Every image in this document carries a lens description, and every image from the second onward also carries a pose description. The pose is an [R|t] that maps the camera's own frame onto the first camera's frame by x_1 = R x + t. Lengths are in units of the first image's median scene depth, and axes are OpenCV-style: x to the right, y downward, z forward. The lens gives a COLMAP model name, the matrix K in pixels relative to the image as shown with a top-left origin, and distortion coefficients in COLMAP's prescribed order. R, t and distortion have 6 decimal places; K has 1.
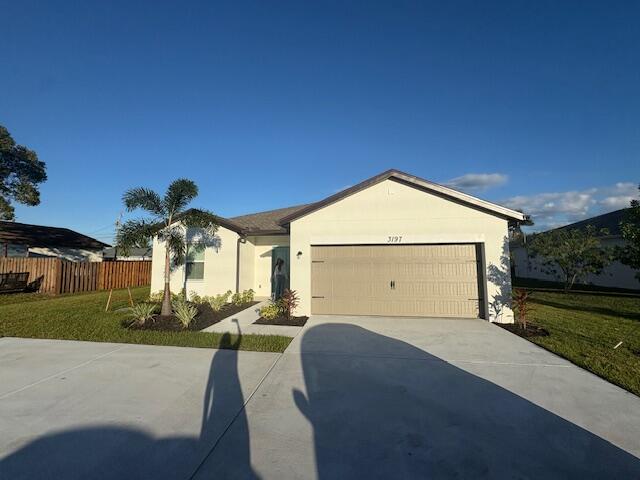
lens RADIAL K [[259.9, 0, 321.3], [0, 259.9, 238.0], [0, 0, 1]] dist [0.002809, -0.000187]
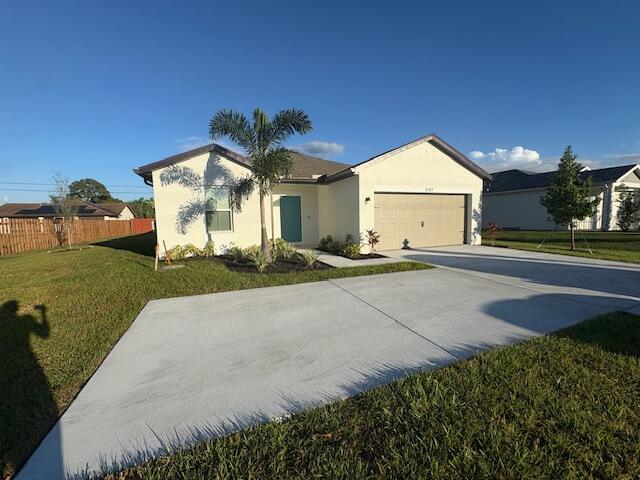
lens RADIAL K [[259.9, 0, 320.0], [0, 259.9, 241.2], [0, 0, 1]] dist [0.002809, -0.000187]
pose [[0.855904, -0.061468, 0.513468, -0.889865], [-0.023640, 0.987222, 0.157588, 0.068971], [-0.516594, -0.147019, 0.843514, 0.134652]]
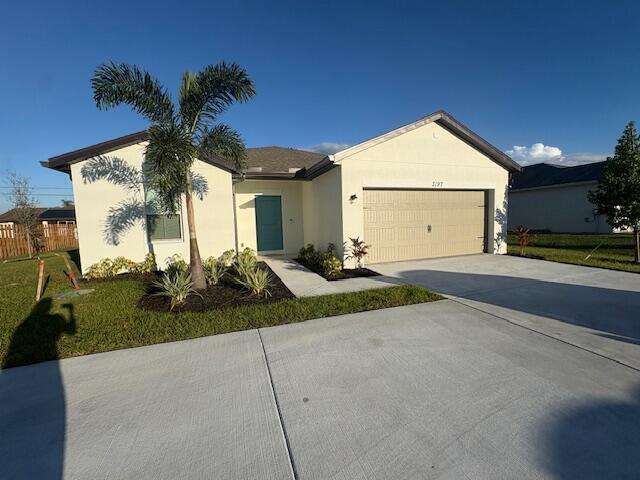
lens RADIAL K [[259.9, 0, 316.9], [0, 259.9, 241.1], [0, 0, 1]] dist [0.002809, -0.000187]
pose [[0.883416, -0.061726, 0.464505, -0.624579], [-0.011406, 0.988160, 0.153005, 0.075600], [-0.468450, -0.140465, 0.872252, 0.302635]]
